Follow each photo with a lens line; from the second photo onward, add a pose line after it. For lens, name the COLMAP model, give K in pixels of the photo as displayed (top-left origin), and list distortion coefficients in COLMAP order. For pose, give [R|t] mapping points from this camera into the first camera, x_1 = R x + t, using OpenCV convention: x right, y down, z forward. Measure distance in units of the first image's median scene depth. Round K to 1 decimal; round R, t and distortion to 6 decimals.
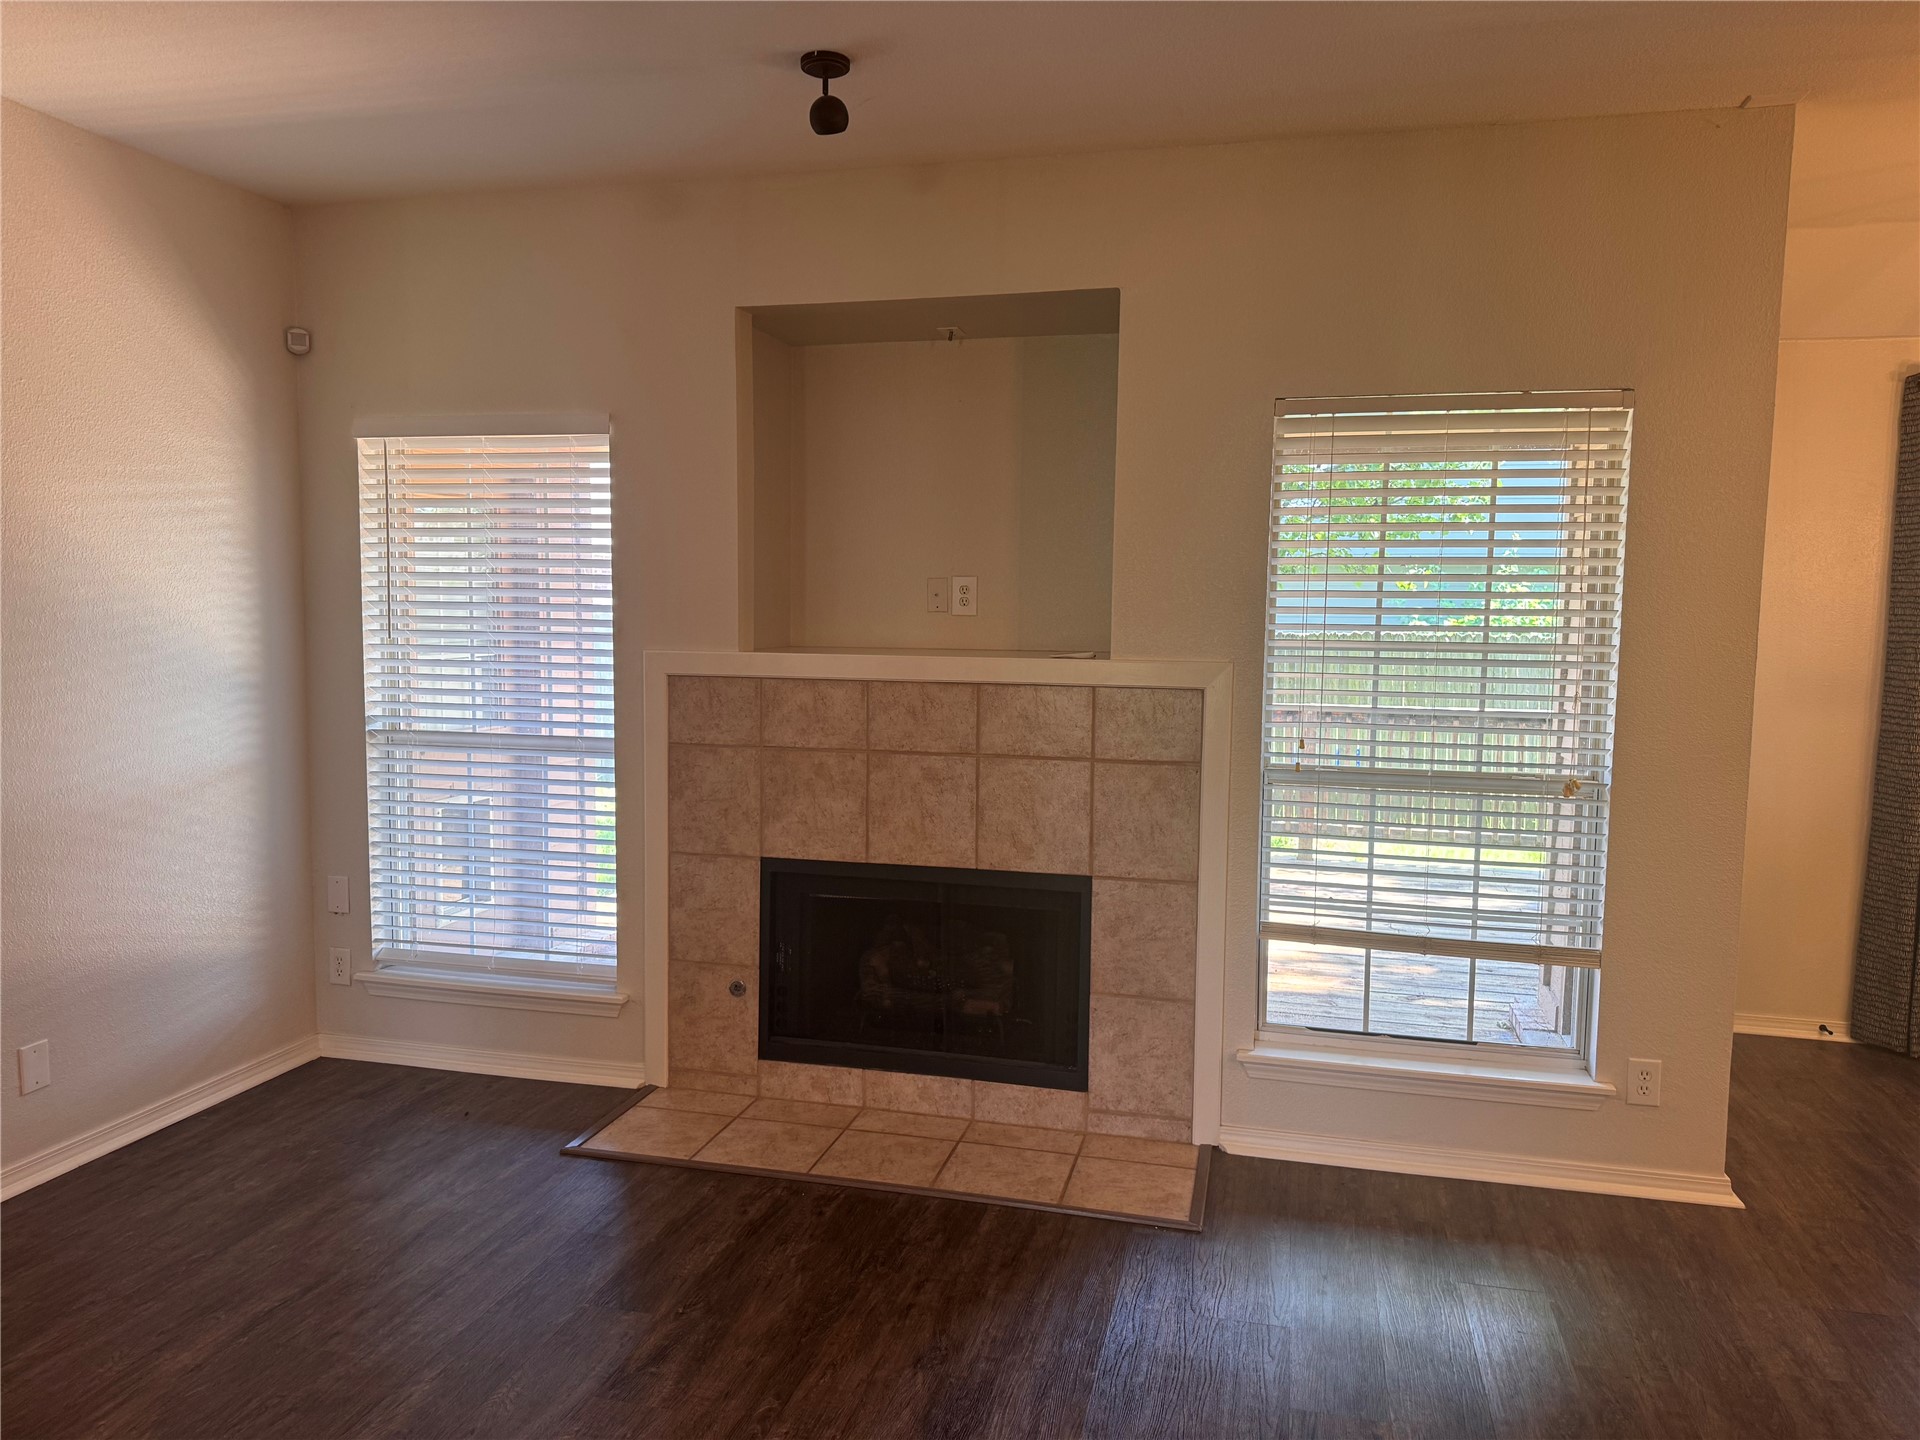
lens RADIAL K [[1325.8, 0, 957.9], [0, 1325.8, 724.8], [0, 0, 1]] dist [0.111139, -0.139380]
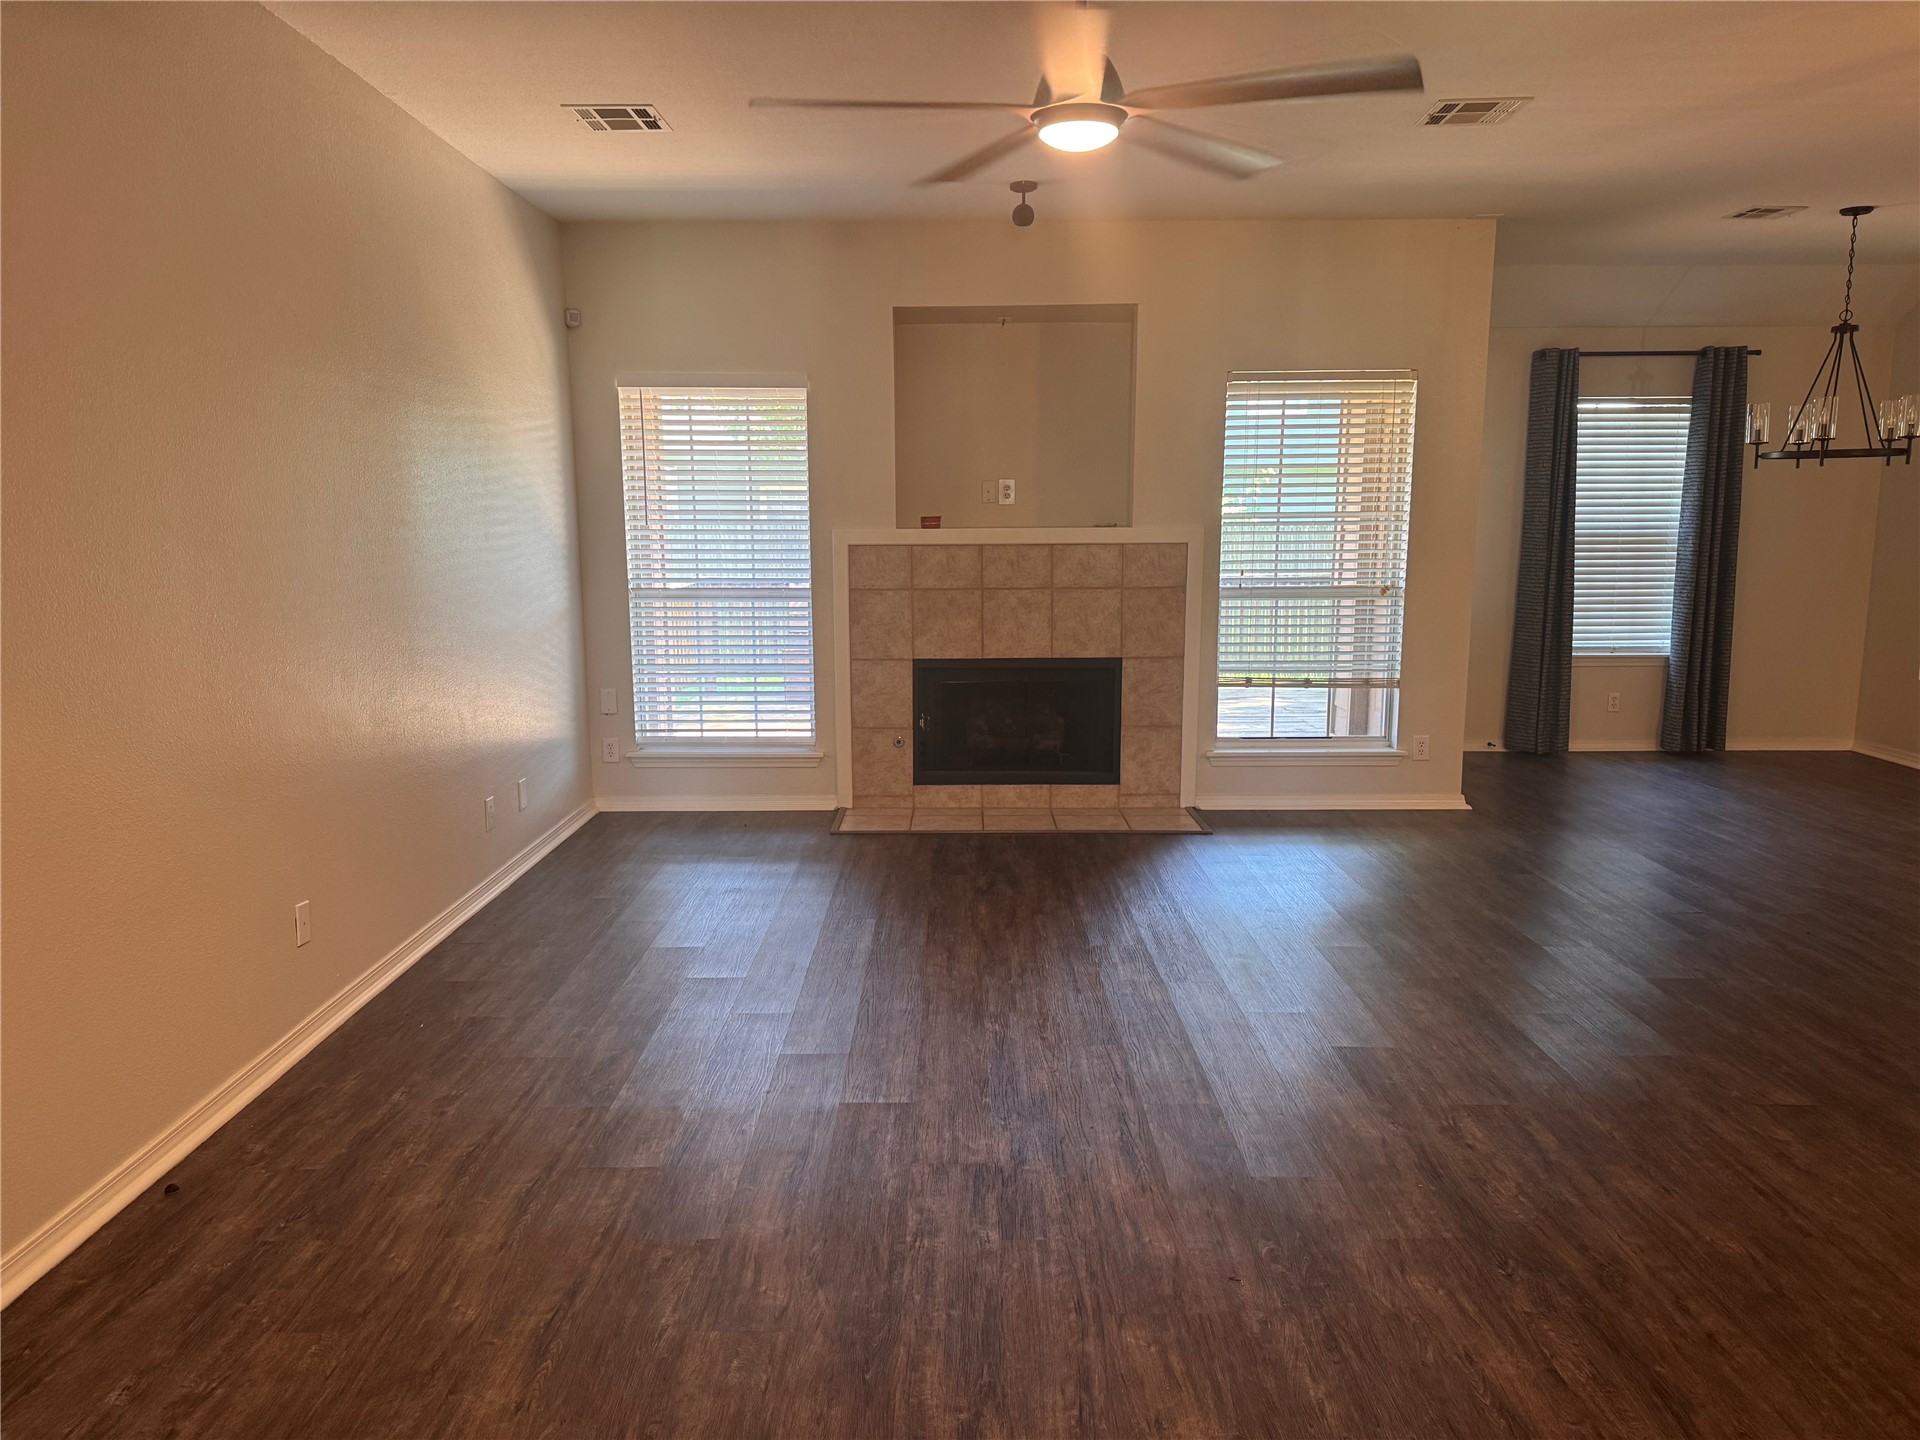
lens RADIAL K [[1353.6, 0, 956.2], [0, 1353.6, 747.2], [0, 0, 1]] dist [0.122709, -0.154766]
pose [[0.971045, -0.054772, 0.232532, -0.484771], [0.035572, 0.995662, 0.085975, 0.067358], [-0.236232, -0.075214, 0.968781, -0.600044]]
